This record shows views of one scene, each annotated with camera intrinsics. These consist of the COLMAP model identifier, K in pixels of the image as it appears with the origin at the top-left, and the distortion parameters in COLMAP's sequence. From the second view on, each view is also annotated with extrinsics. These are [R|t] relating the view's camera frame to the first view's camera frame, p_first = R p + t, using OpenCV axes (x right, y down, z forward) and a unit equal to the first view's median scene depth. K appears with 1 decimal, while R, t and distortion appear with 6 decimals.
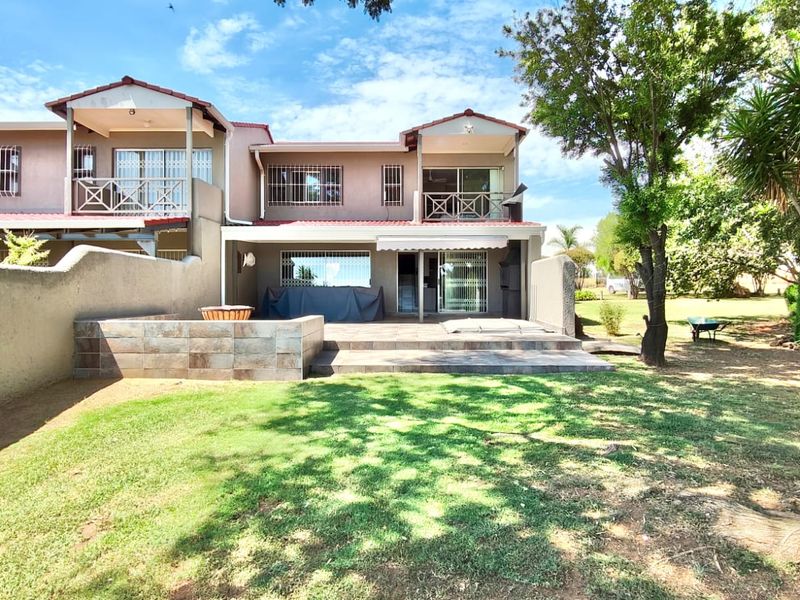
lens RADIAL K [[504.6, 0, 403.0], [0, 504.6, 296.7], [0, 0, 1]] dist [0.016440, -0.023314]
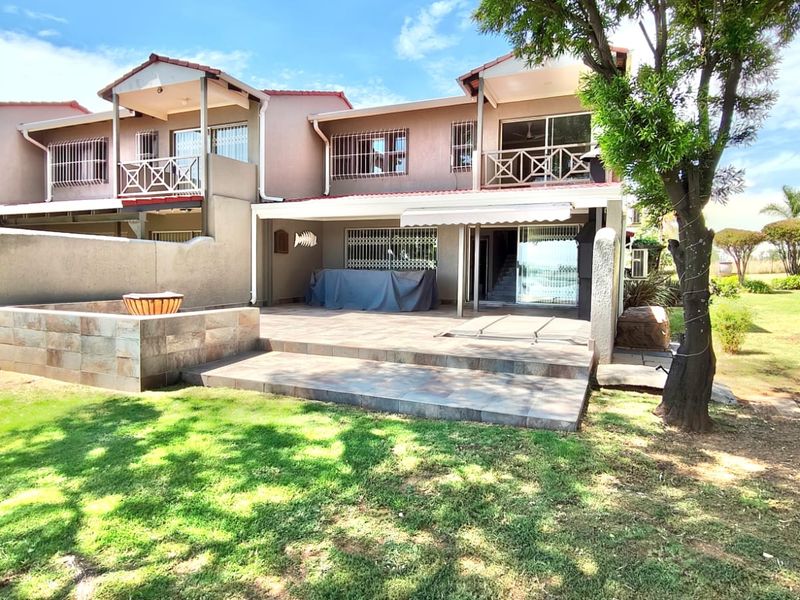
lens RADIAL K [[504.6, 0, 403.0], [0, 504.6, 296.7], [0, 0, 1]] dist [0.016440, -0.023314]
pose [[0.920530, 0.034290, -0.389164, 0.364513], [-0.016648, 0.998679, 0.048617, -0.023909], [0.390317, -0.038275, 0.919885, 0.320948]]
